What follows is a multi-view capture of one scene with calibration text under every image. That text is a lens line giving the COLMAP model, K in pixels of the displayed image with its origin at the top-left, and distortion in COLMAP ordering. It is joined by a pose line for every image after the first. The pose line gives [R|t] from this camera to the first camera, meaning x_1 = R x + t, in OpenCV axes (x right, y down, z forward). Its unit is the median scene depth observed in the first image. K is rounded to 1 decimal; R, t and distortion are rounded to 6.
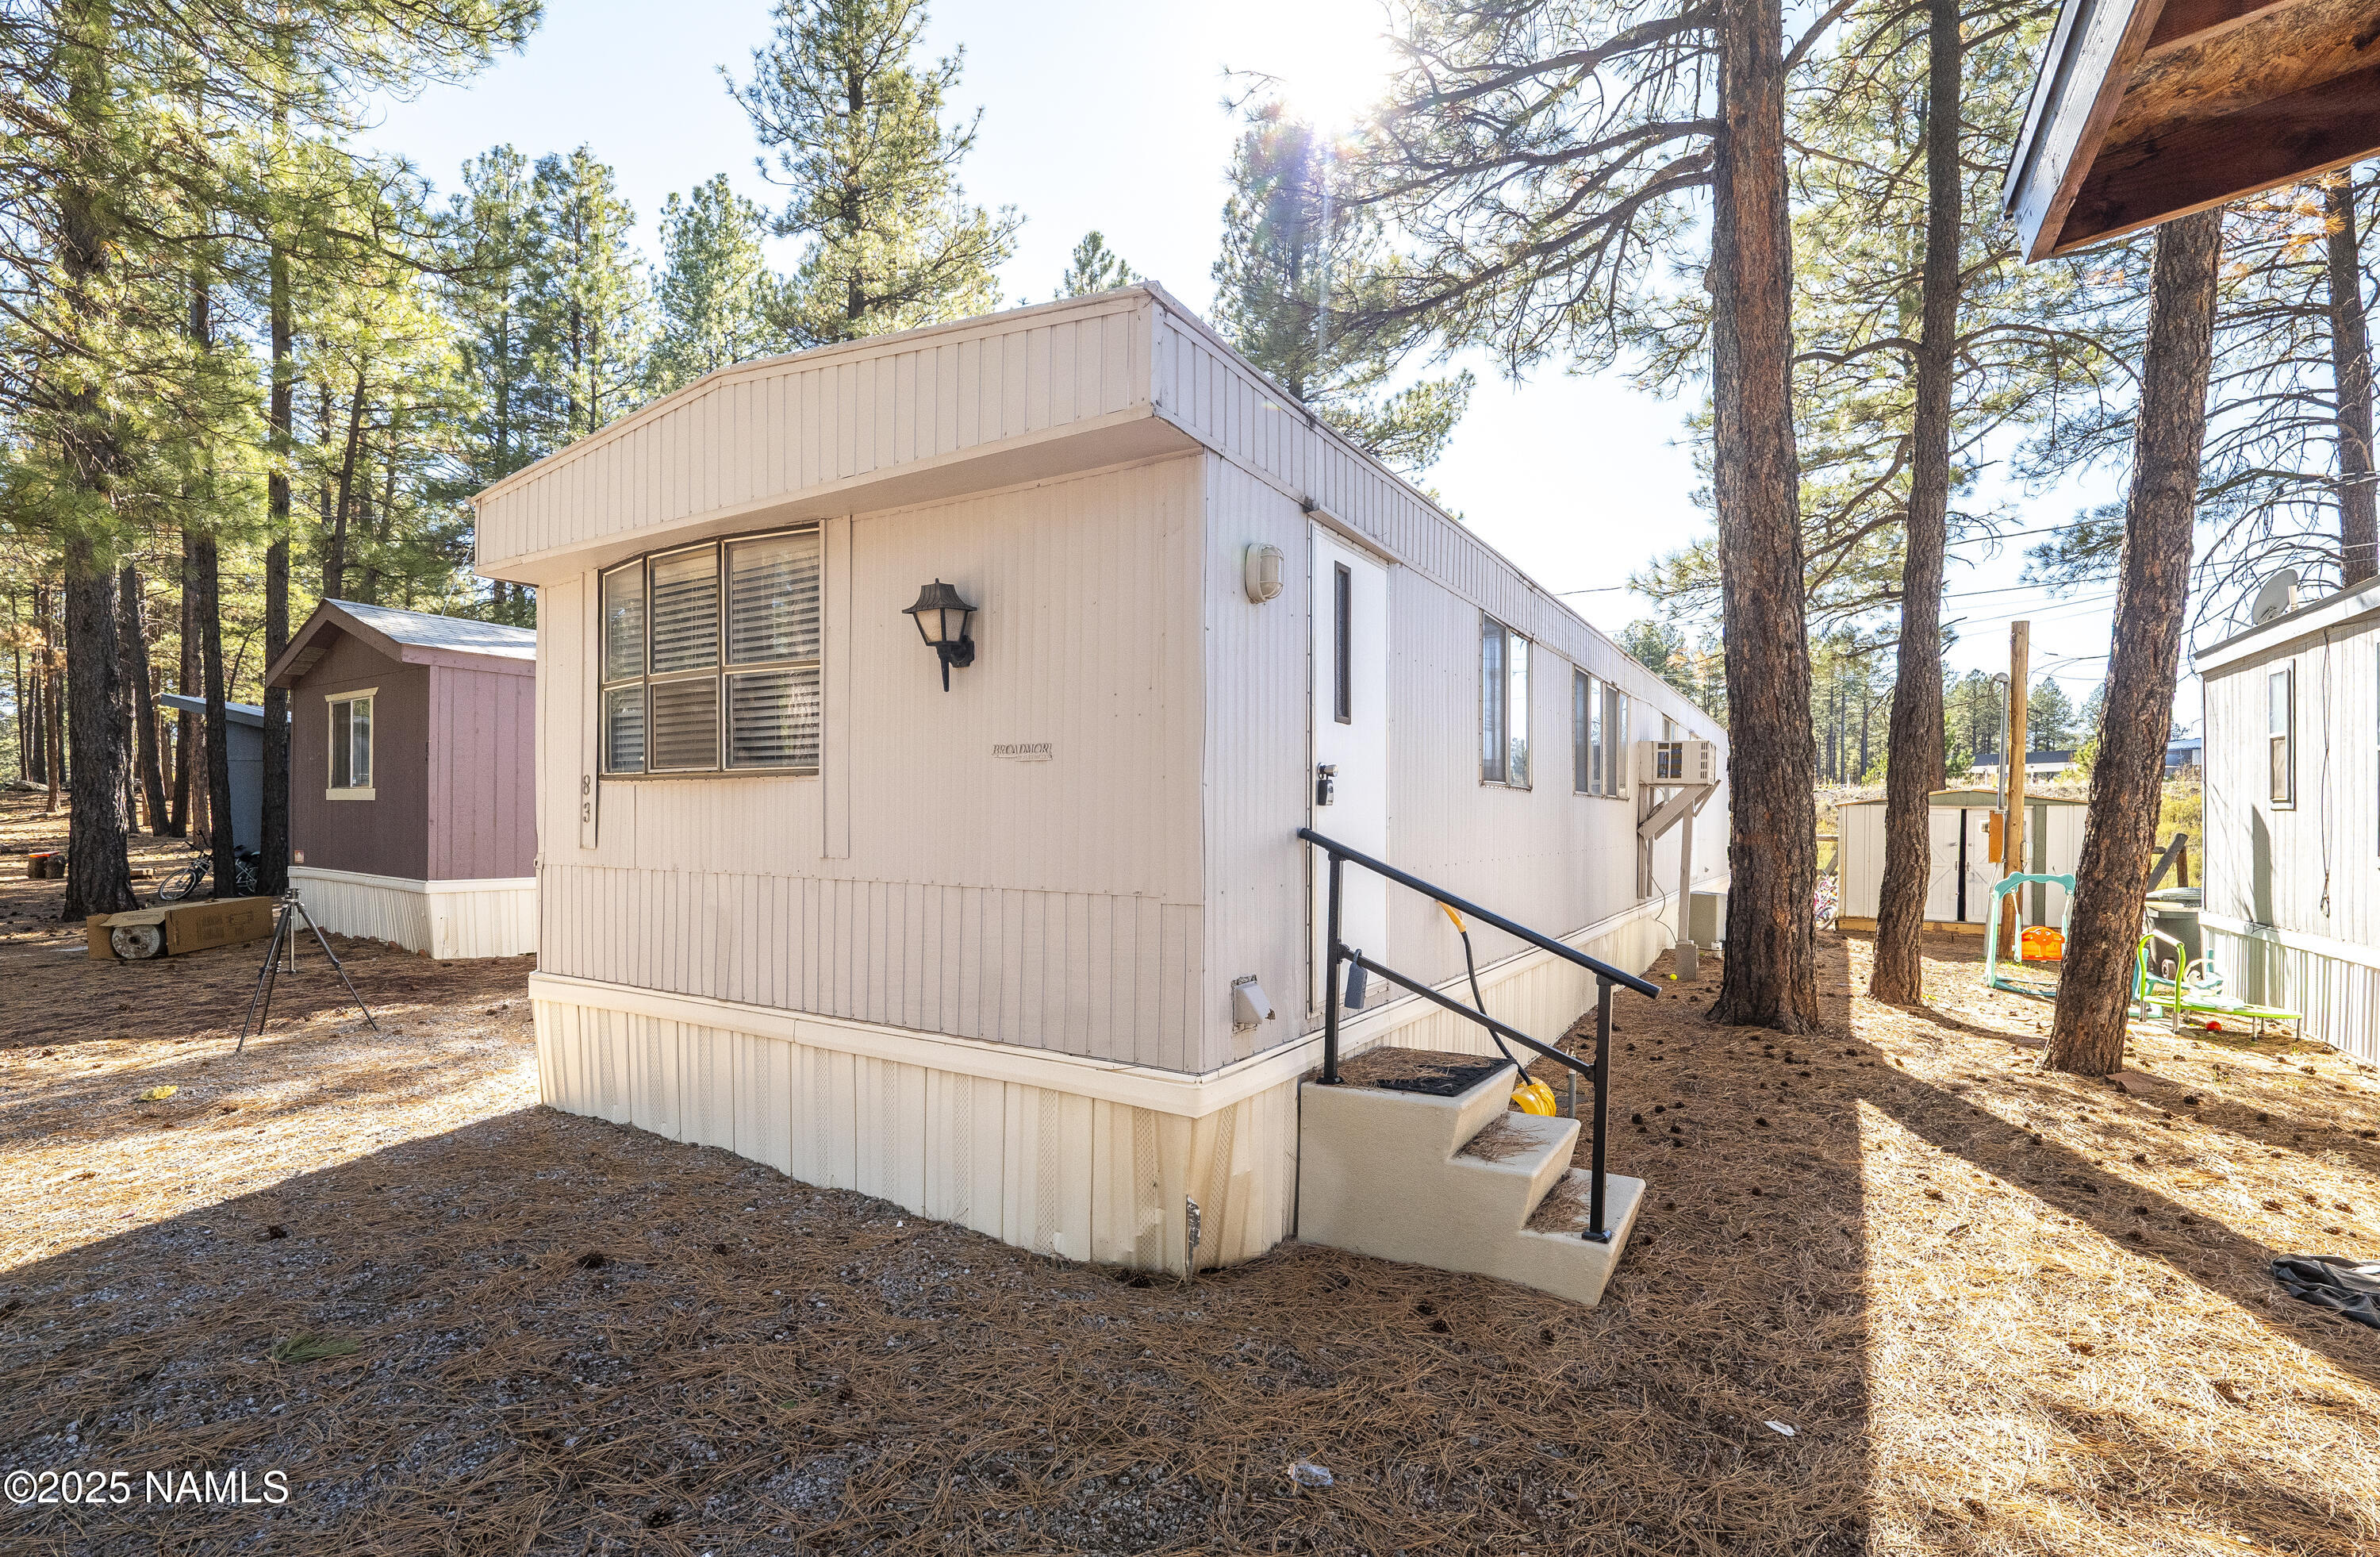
lens RADIAL K [[1031.1, 0, 1198.5], [0, 1031.1, 812.6], [0, 0, 1]] dist [-0.017965, 0.001883]
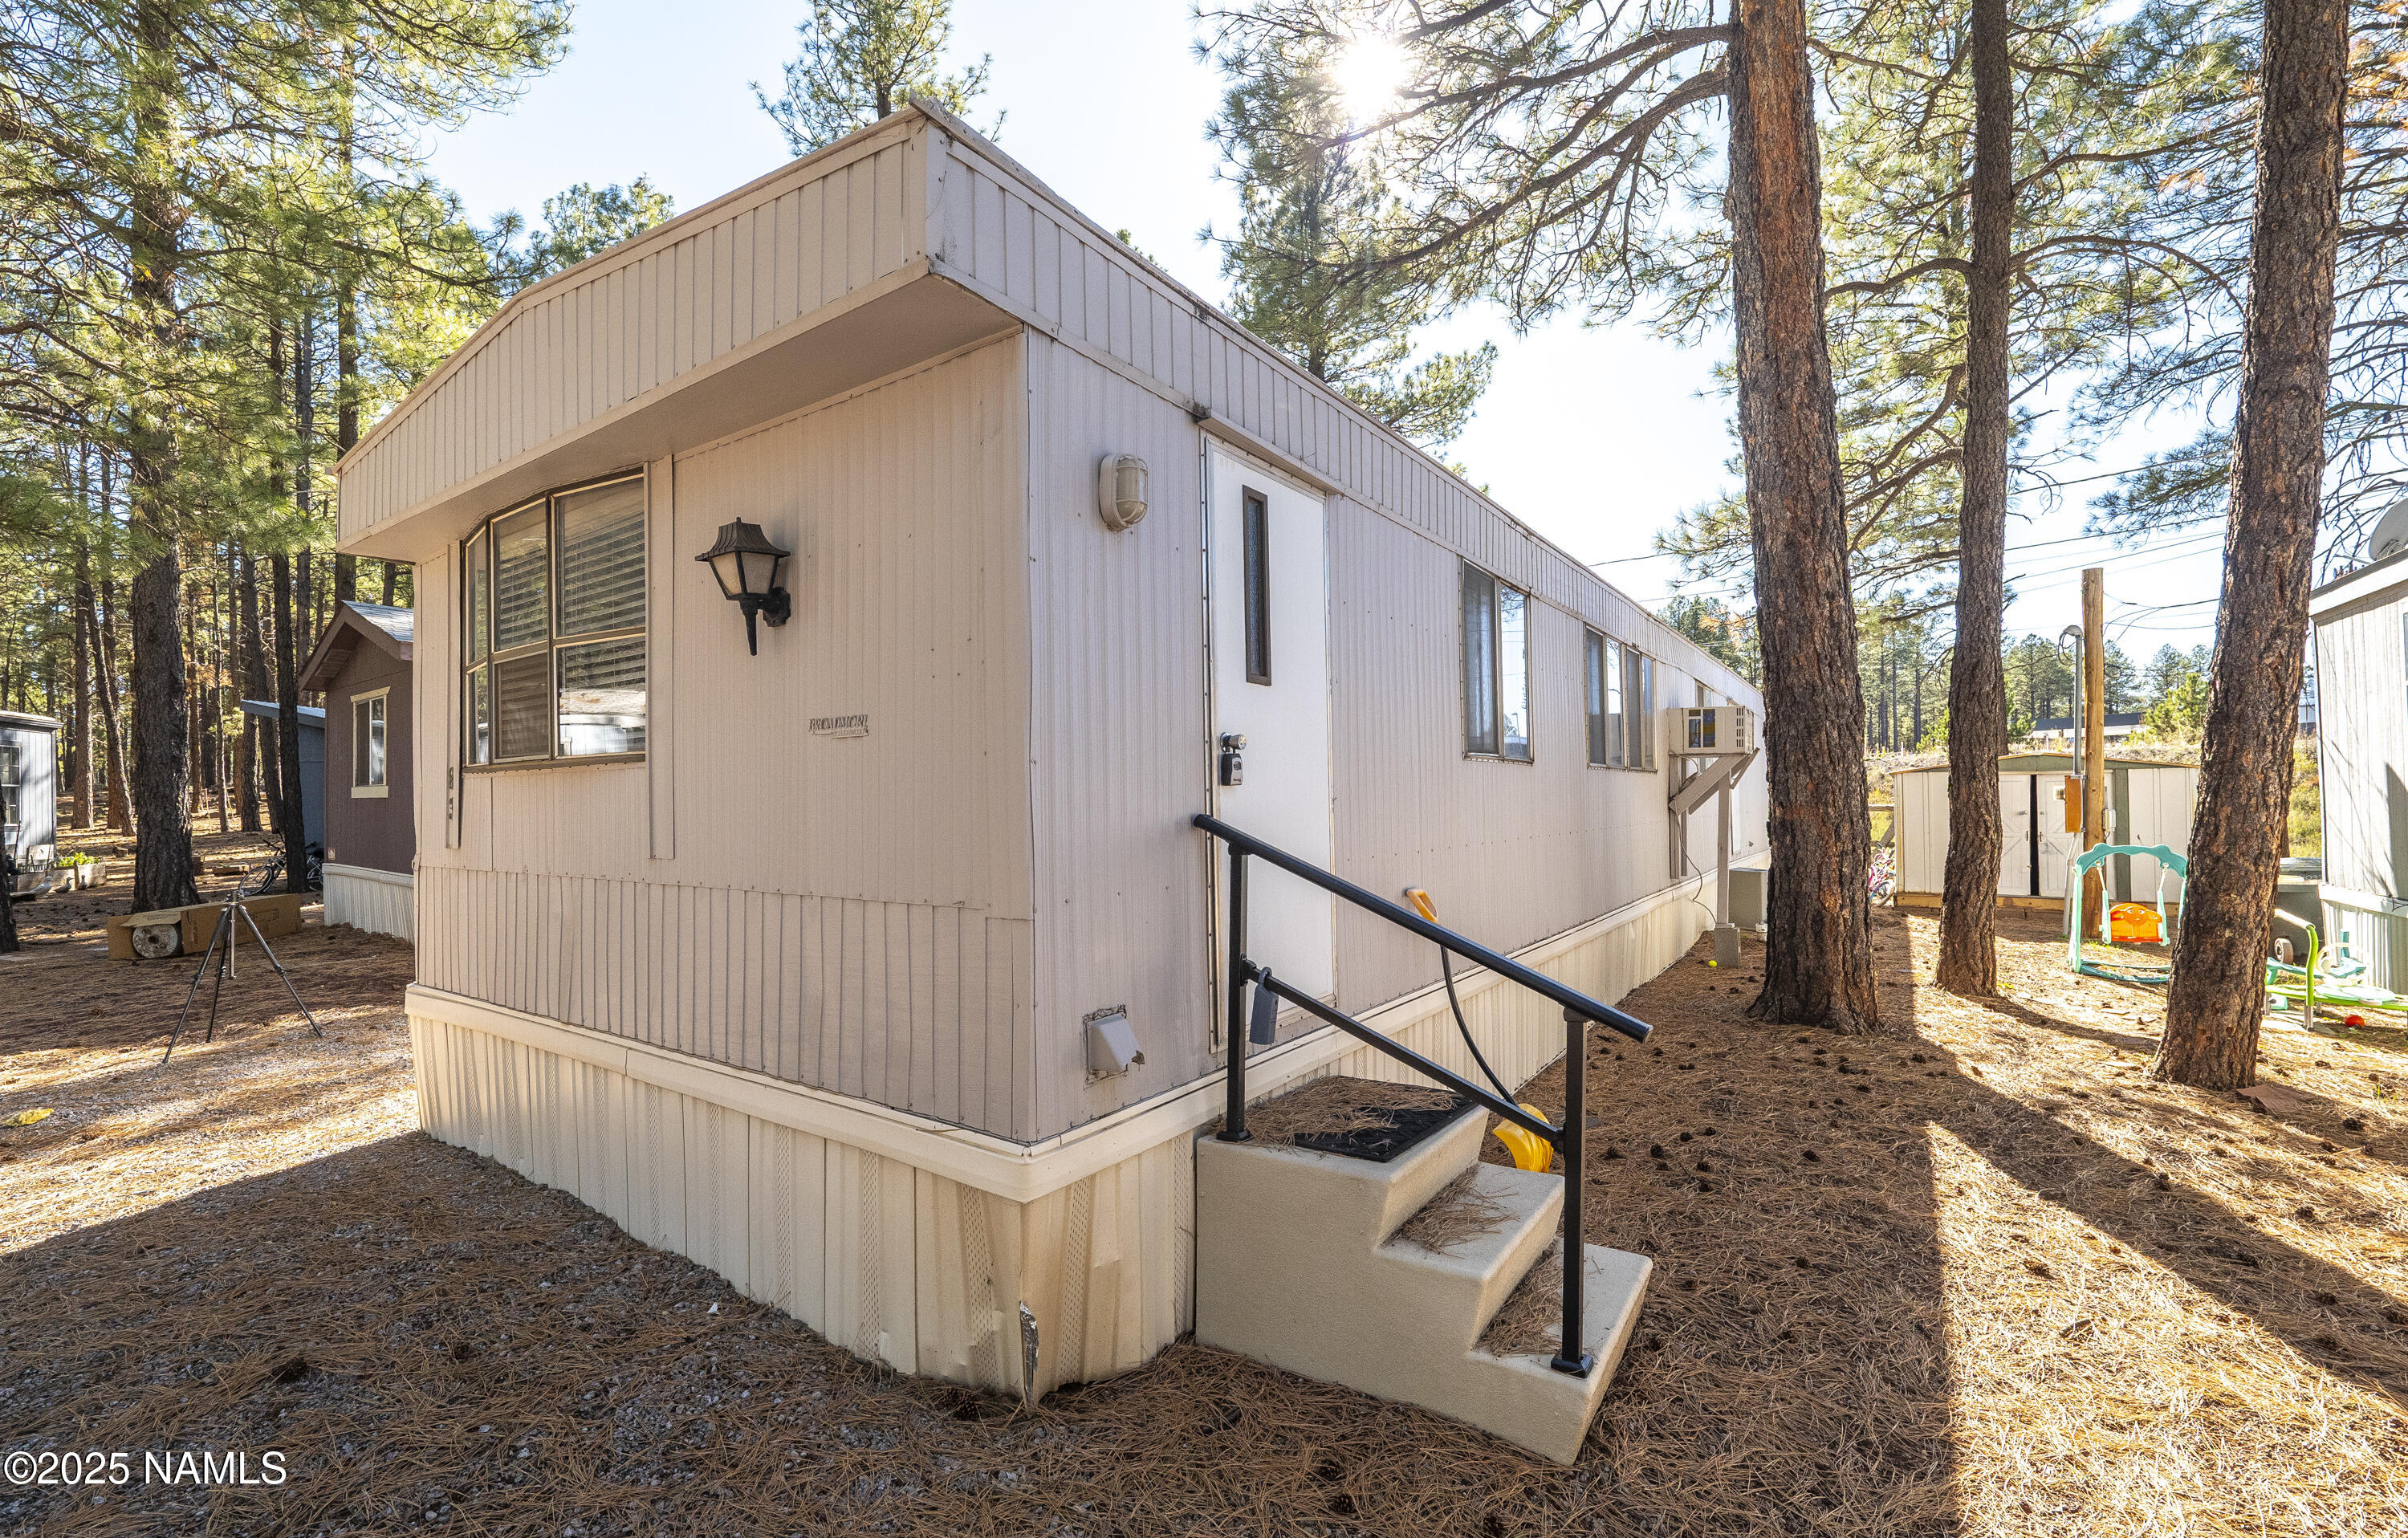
lens RADIAL K [[980.4, 0, 1200.1], [0, 980.4, 776.2], [0, 0, 1]] dist [-0.015299, 0.000972]
pose [[0.998023, -0.020055, -0.059568, 0.095365], [0.018990, 0.999651, -0.018384, -0.000407], [0.059915, 0.017216, 0.998055, 0.155093]]
